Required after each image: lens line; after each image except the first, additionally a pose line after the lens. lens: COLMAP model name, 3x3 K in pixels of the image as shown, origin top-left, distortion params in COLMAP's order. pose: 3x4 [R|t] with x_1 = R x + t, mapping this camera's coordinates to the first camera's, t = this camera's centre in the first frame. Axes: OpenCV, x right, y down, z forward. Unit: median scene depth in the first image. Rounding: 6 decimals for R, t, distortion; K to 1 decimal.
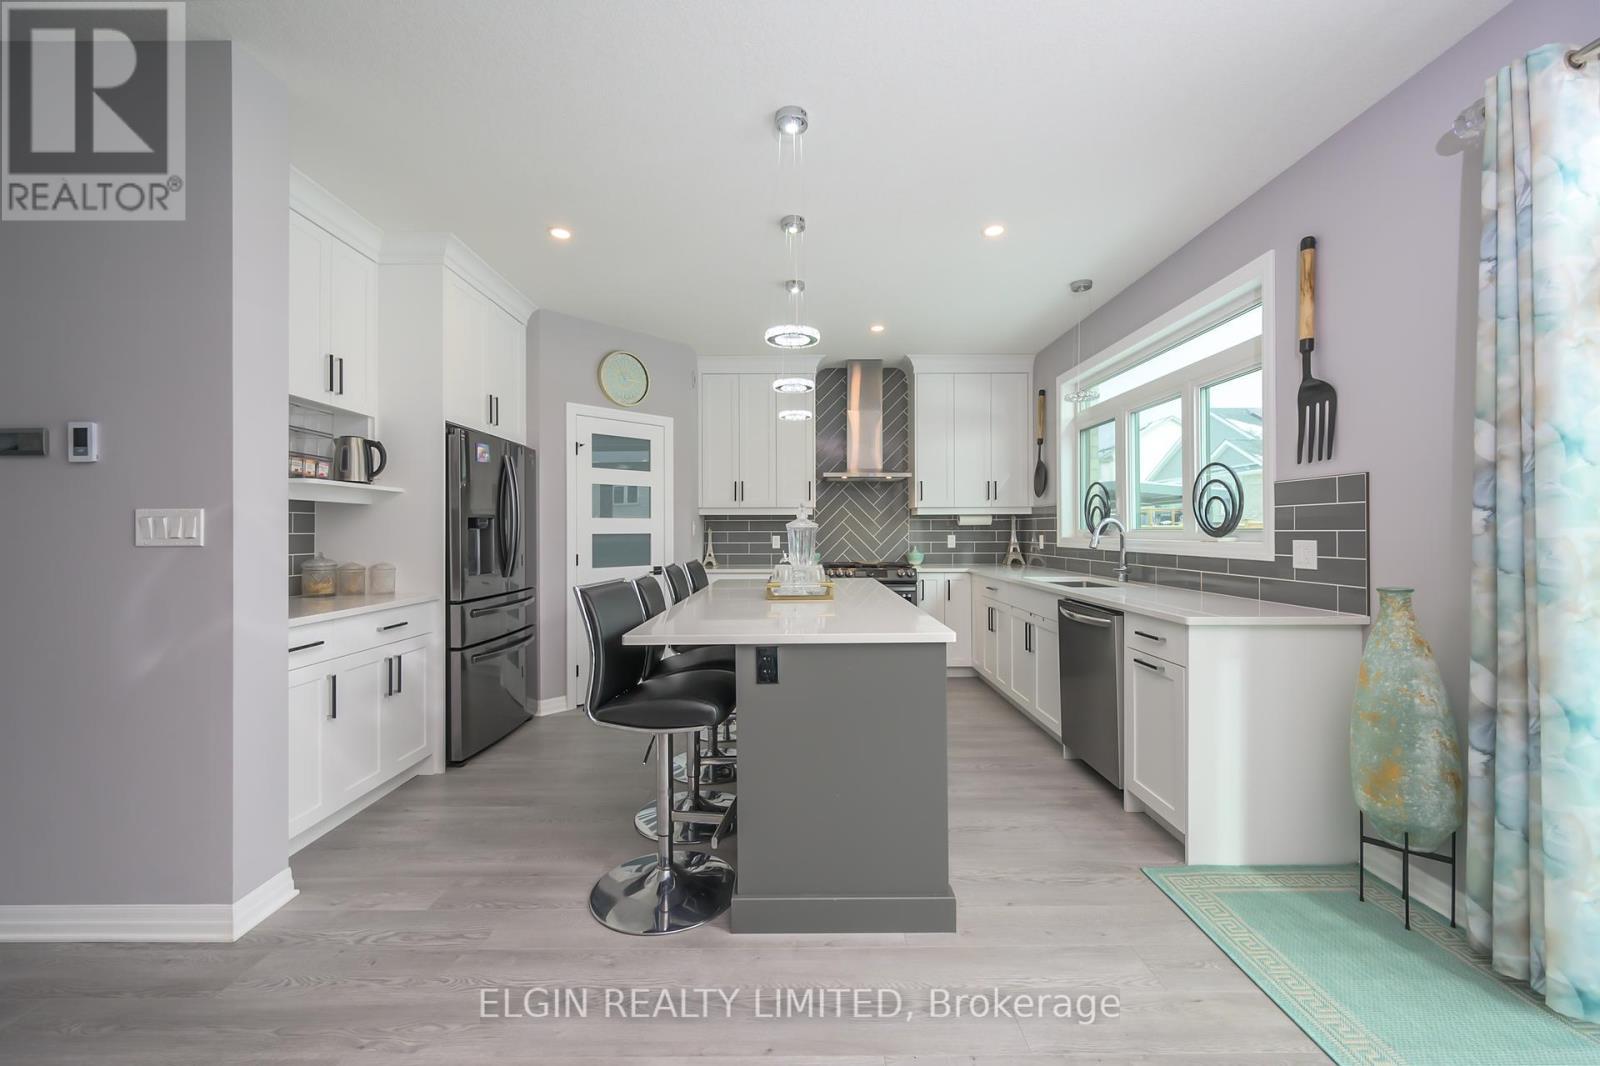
lens RADIAL K [[636.7, 0, 799.3], [0, 636.7, 526.6], [0, 0, 1]] dist [-0.000718, 0.000136]
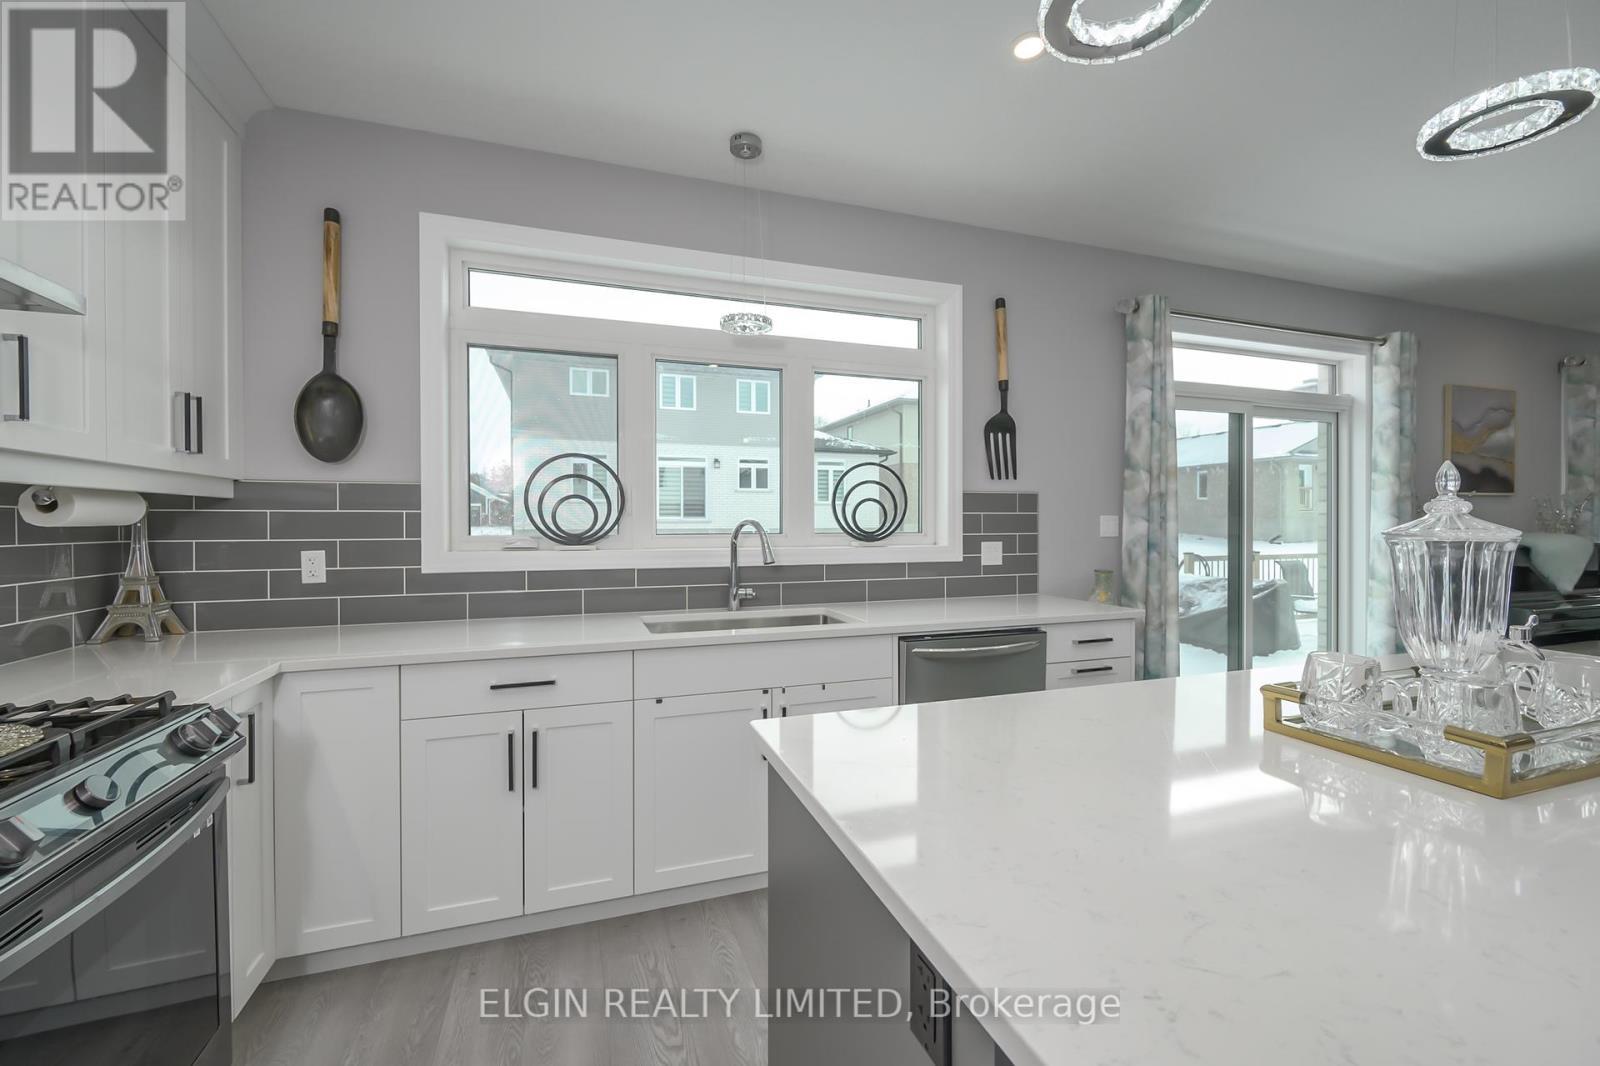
lens RADIAL K [[636.7, 0, 799.3], [0, 636.7, 526.6], [0, 0, 1]] dist [-0.000718, 0.000136]
pose [[-0.325497, -0.000745, 0.945543, -0.237935], [-0.002272, 0.999997, 0.000006, -0.006831], [-0.945540, -0.002146, -0.325498, 1.678271]]
